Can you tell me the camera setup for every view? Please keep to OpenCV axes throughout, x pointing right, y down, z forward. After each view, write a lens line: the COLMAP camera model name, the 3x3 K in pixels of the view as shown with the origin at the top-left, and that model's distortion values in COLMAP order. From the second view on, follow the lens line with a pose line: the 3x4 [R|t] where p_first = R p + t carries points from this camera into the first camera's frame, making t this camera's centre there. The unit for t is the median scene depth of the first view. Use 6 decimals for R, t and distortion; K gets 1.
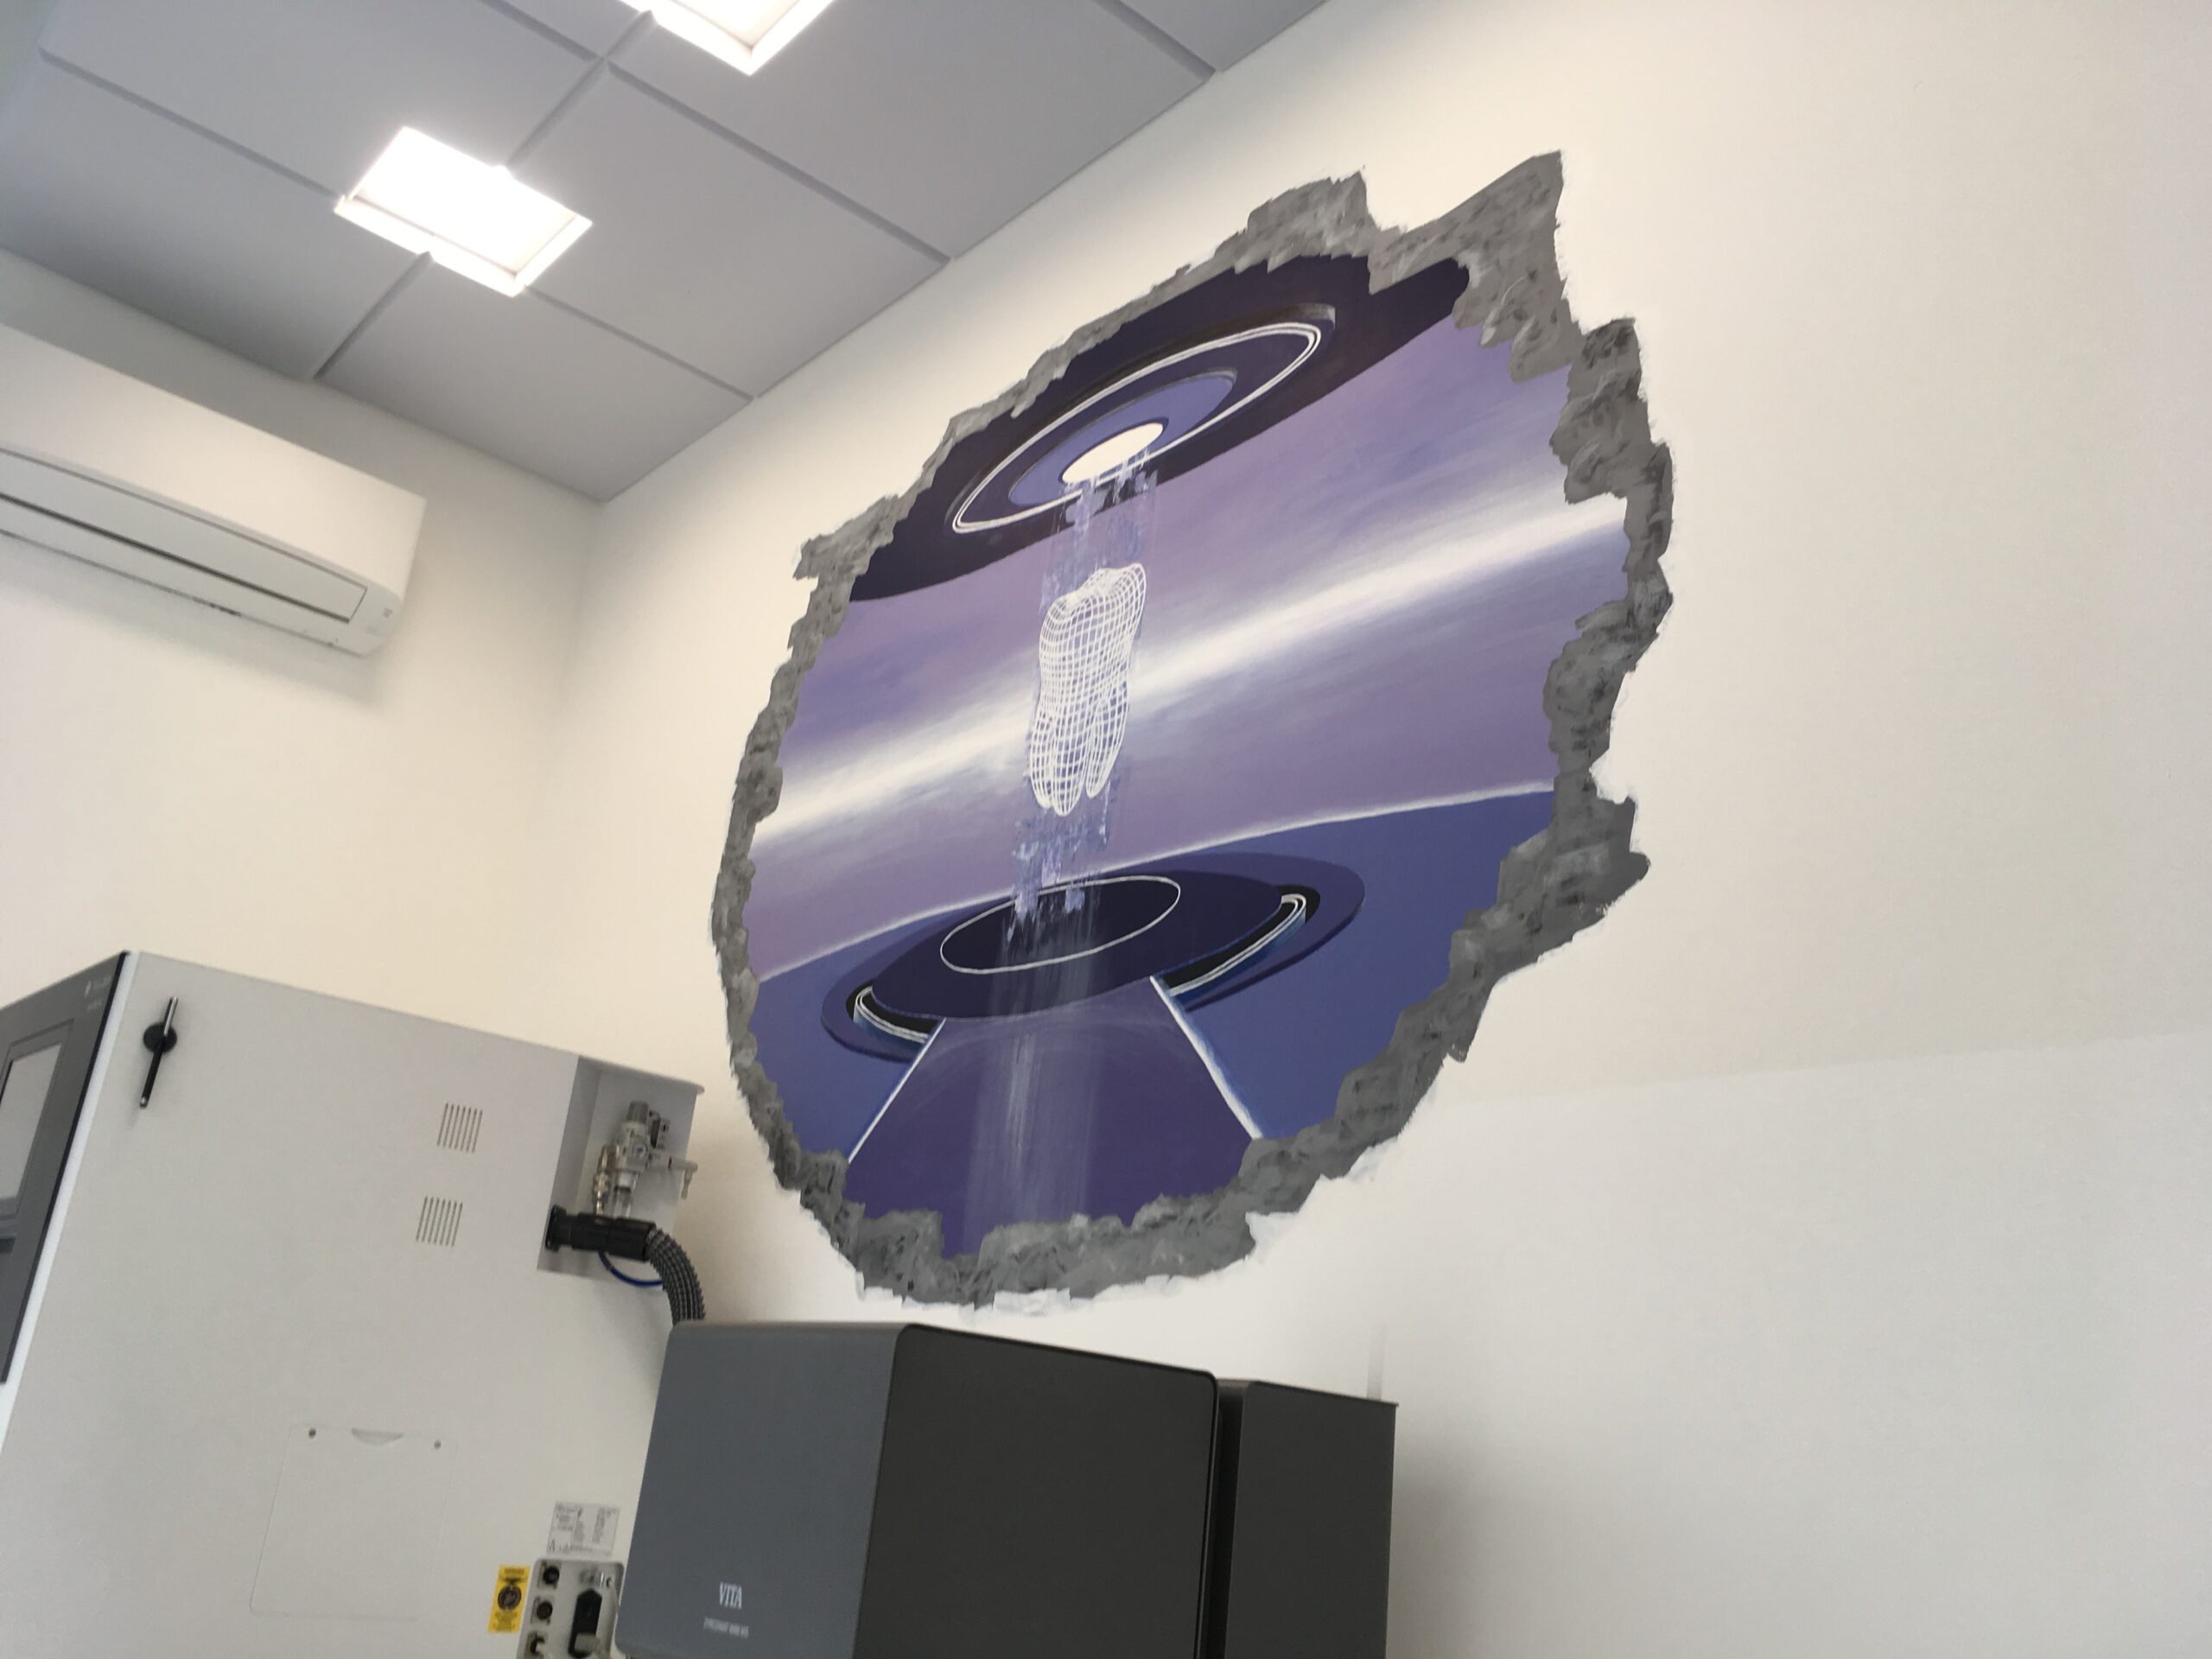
lens RADIAL K [[1886.2, 0, 1100.6], [0, 1886.2, 825.0], [0, 0, 1]] dist [0.071495, -0.103228]
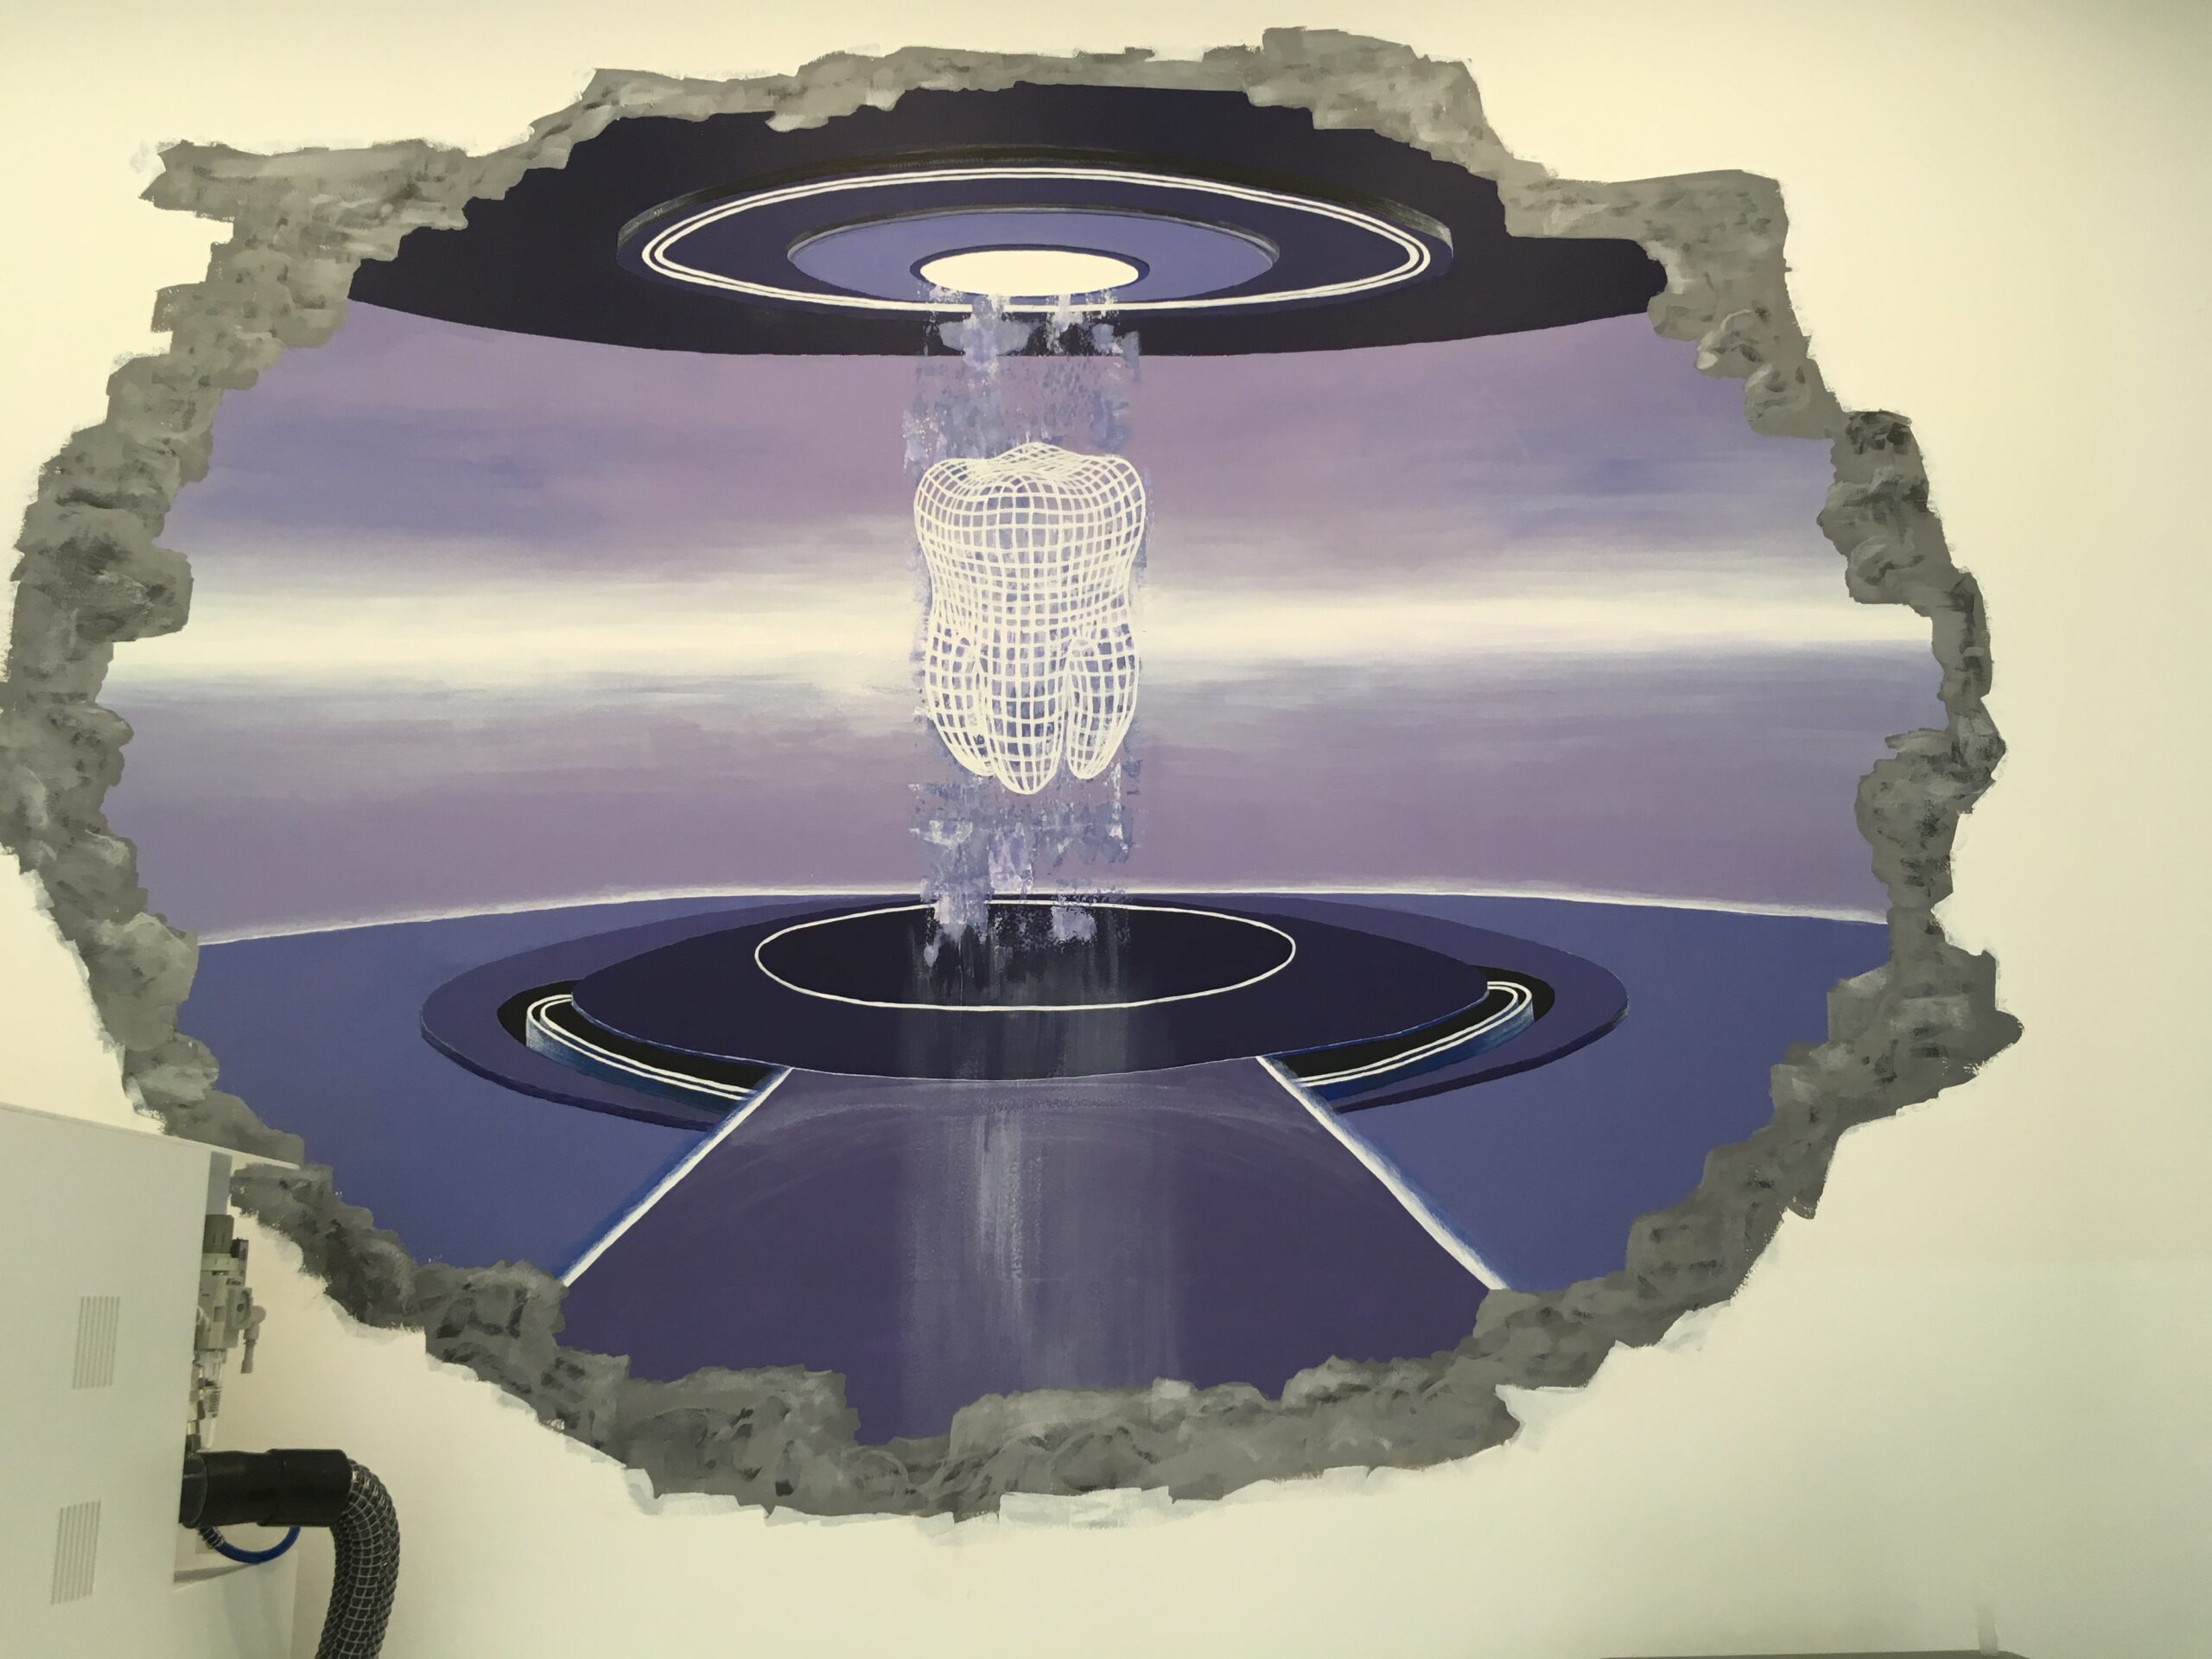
lens RADIAL K [[1886.2, 0, 1100.0], [0, 1886.2, 833.6], [0, 0, 1]] dist [0.071495, -0.103228]
pose [[0.628013, 0.078053, 0.774279, -0.584460], [-0.175136, 0.983609, 0.042897, -0.027586], [-0.758240, -0.162544, 0.631389, 0.565355]]
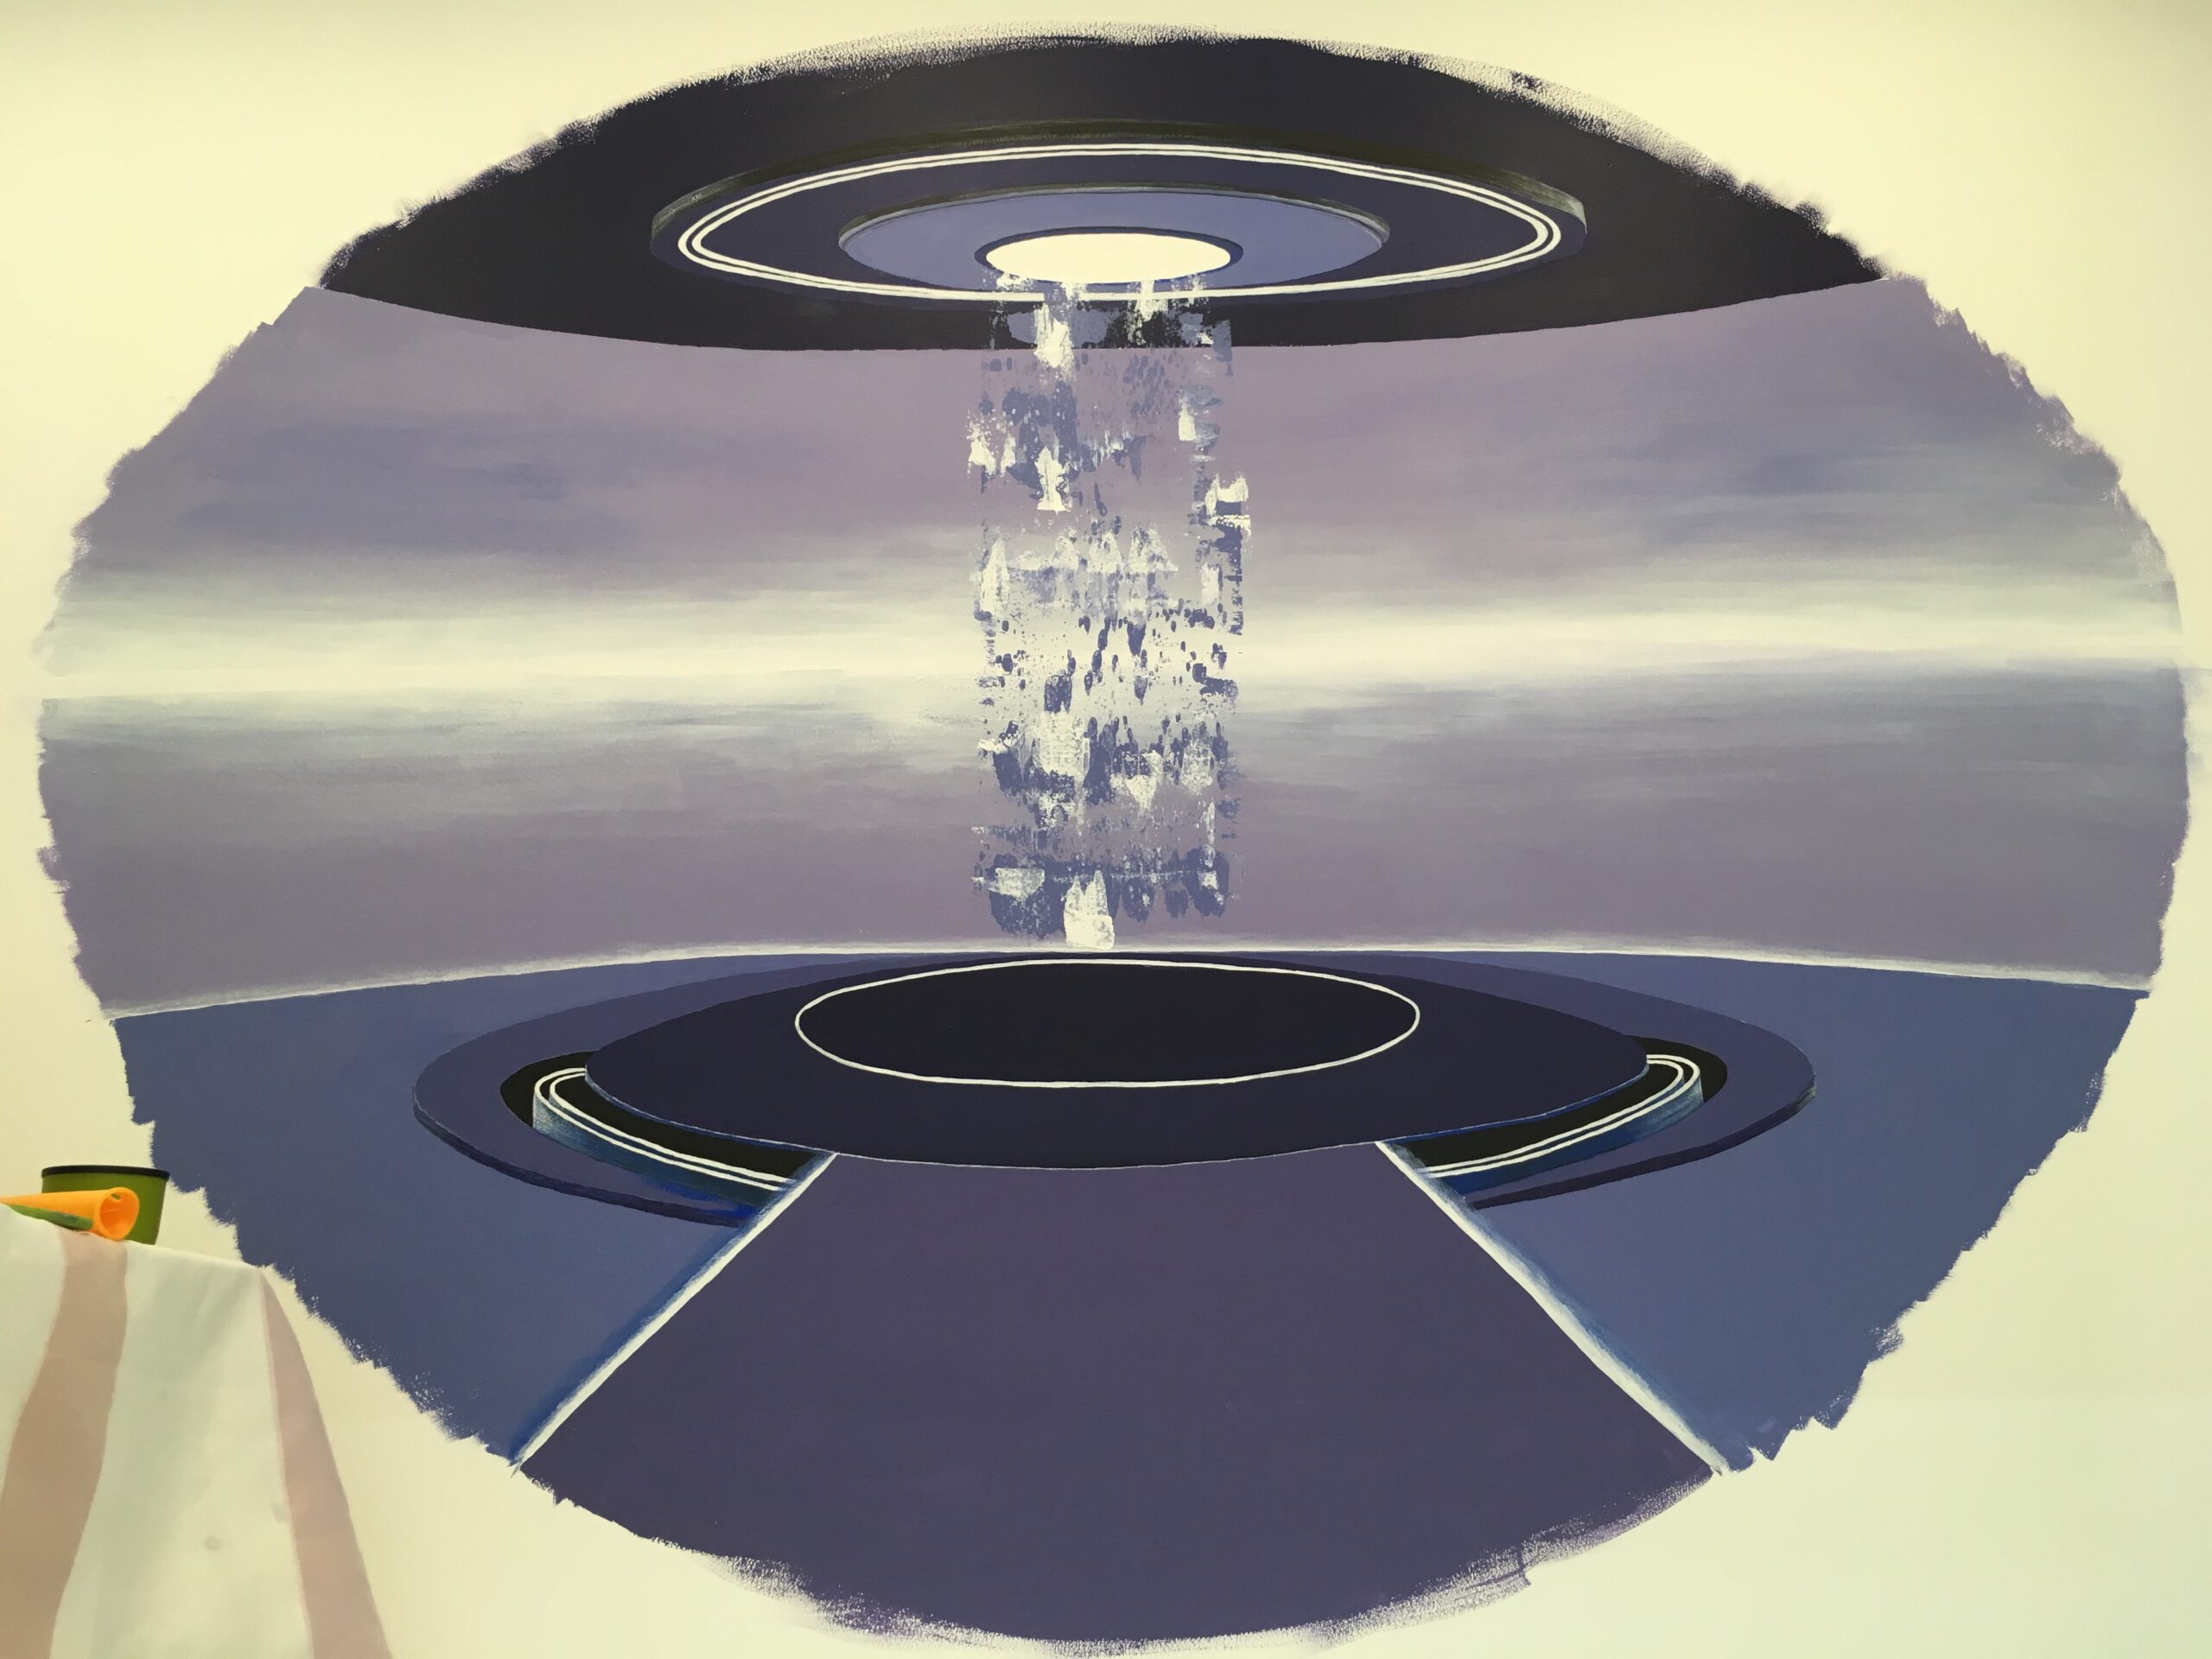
lens RADIAL K [[1886.2, 0, 1100.0], [0, 1886.2, 829.3], [0, 0, 1]] dist [0.071495, -0.103228]
pose [[0.654402, 0.111484, 0.747883, -0.513677], [-0.172177, 0.985059, 0.003818, -0.010610], [-0.736283, -0.131267, 0.663820, 0.631916]]
